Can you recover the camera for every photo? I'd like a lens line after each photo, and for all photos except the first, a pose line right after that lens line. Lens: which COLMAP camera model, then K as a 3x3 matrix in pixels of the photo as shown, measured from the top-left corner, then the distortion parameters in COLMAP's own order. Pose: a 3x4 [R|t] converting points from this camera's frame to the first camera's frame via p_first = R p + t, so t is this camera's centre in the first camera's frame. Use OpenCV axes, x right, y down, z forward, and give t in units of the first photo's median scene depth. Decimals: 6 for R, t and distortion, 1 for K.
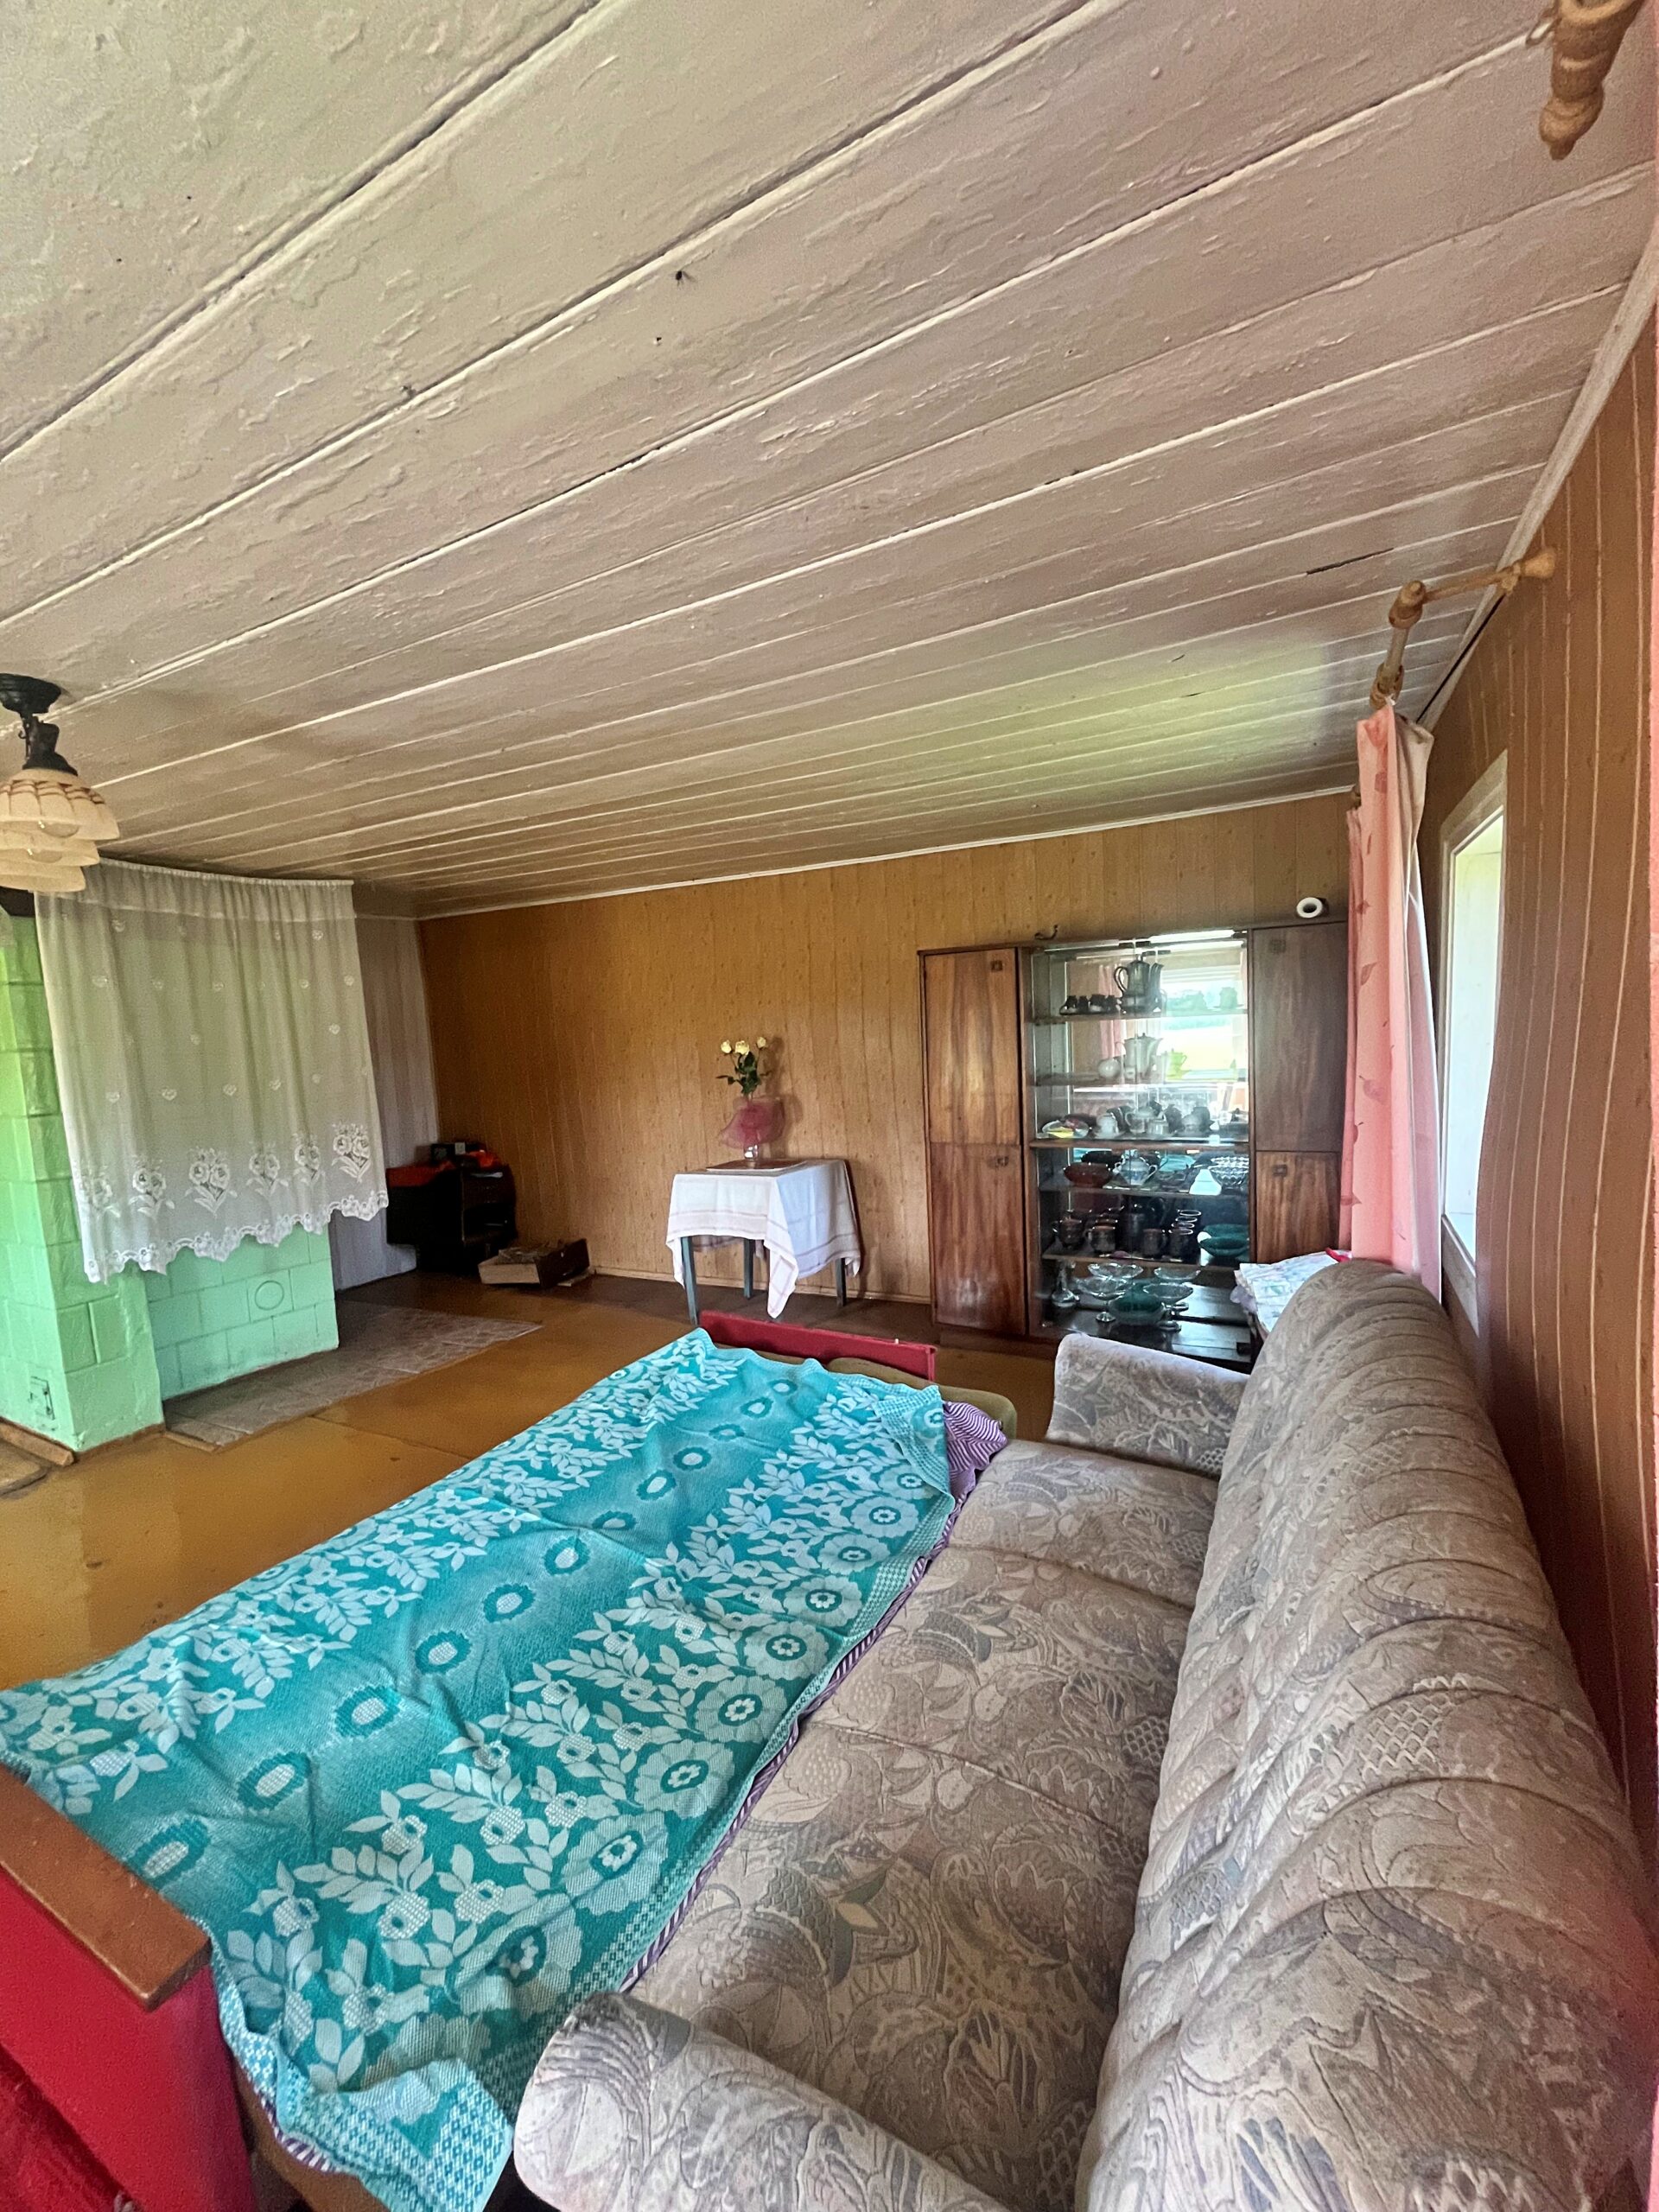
lens RADIAL K [[899.0, 0, 817.1], [0, 899.0, 1100.5], [0, 0, 1]] dist [0.000718, -0.000378]
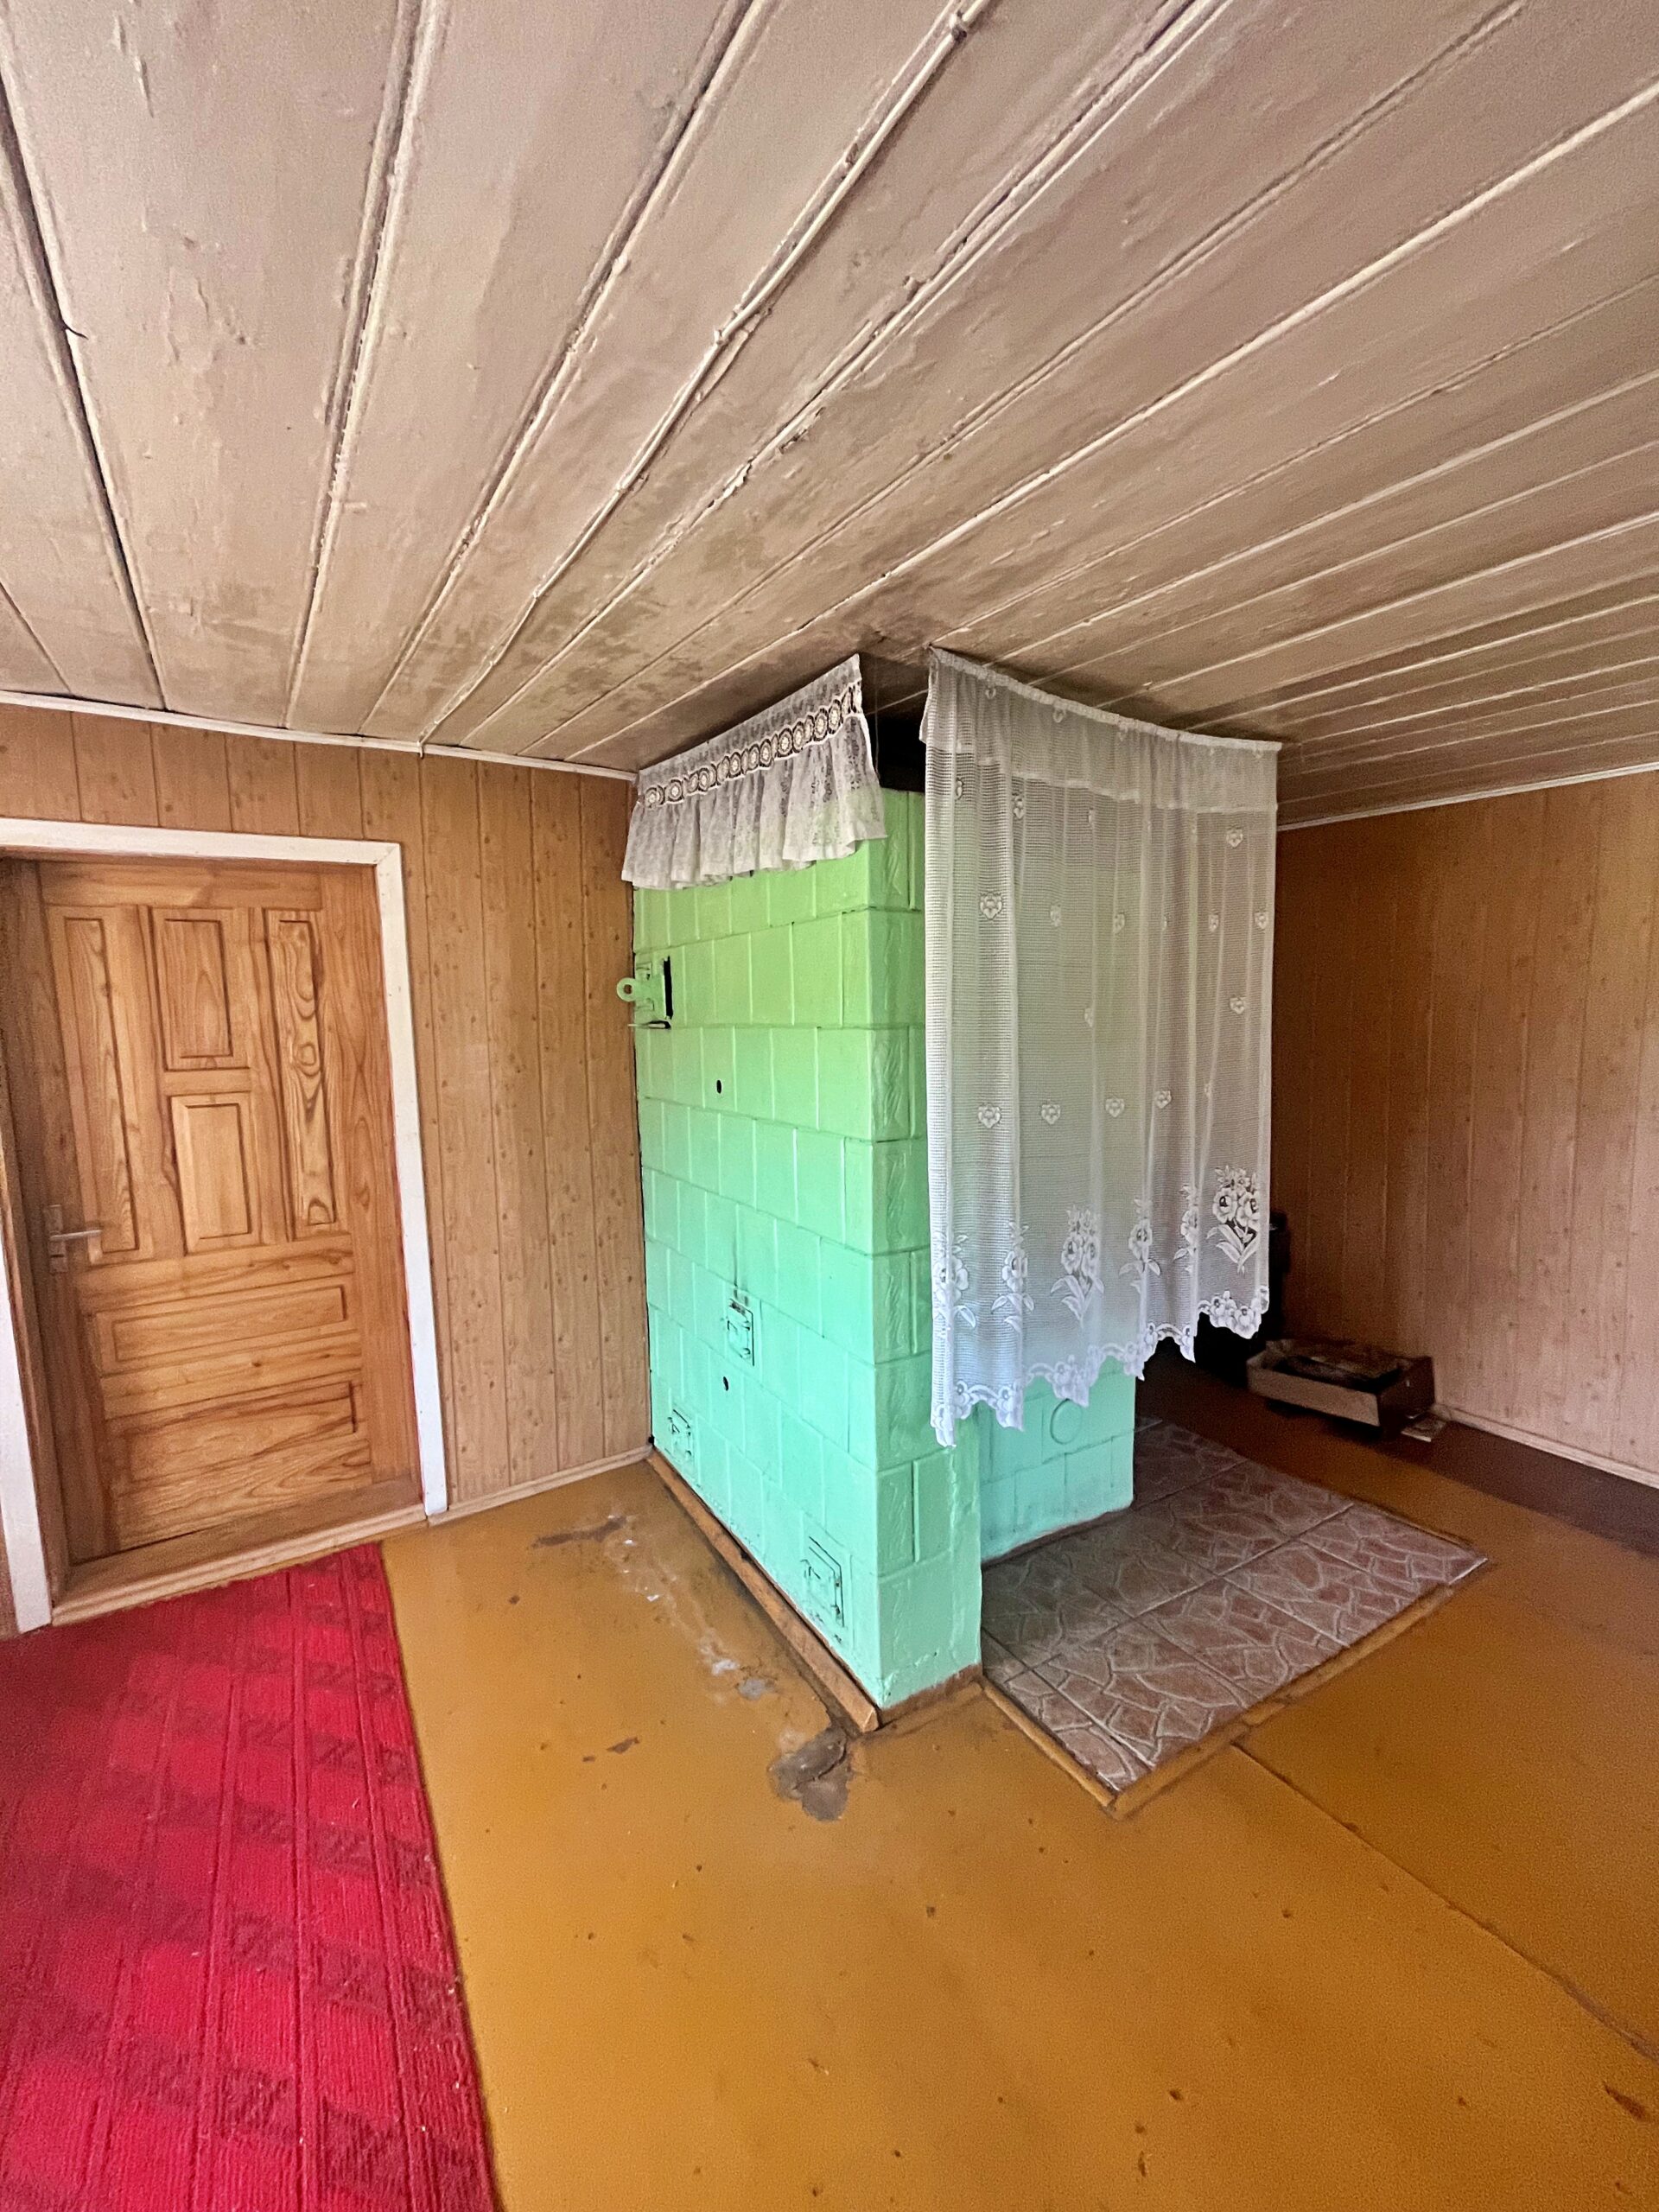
lens RADIAL K [[899.0, 0, 817.1], [0, 899.0, 1100.5], [0, 0, 1]] dist [0.000718, -0.000378]
pose [[0.873191, 0.100576, -0.476888, -0.540124], [-0.082233, 0.994851, 0.059244, -0.033969], [0.480391, -0.012516, 0.876965, 0.406680]]
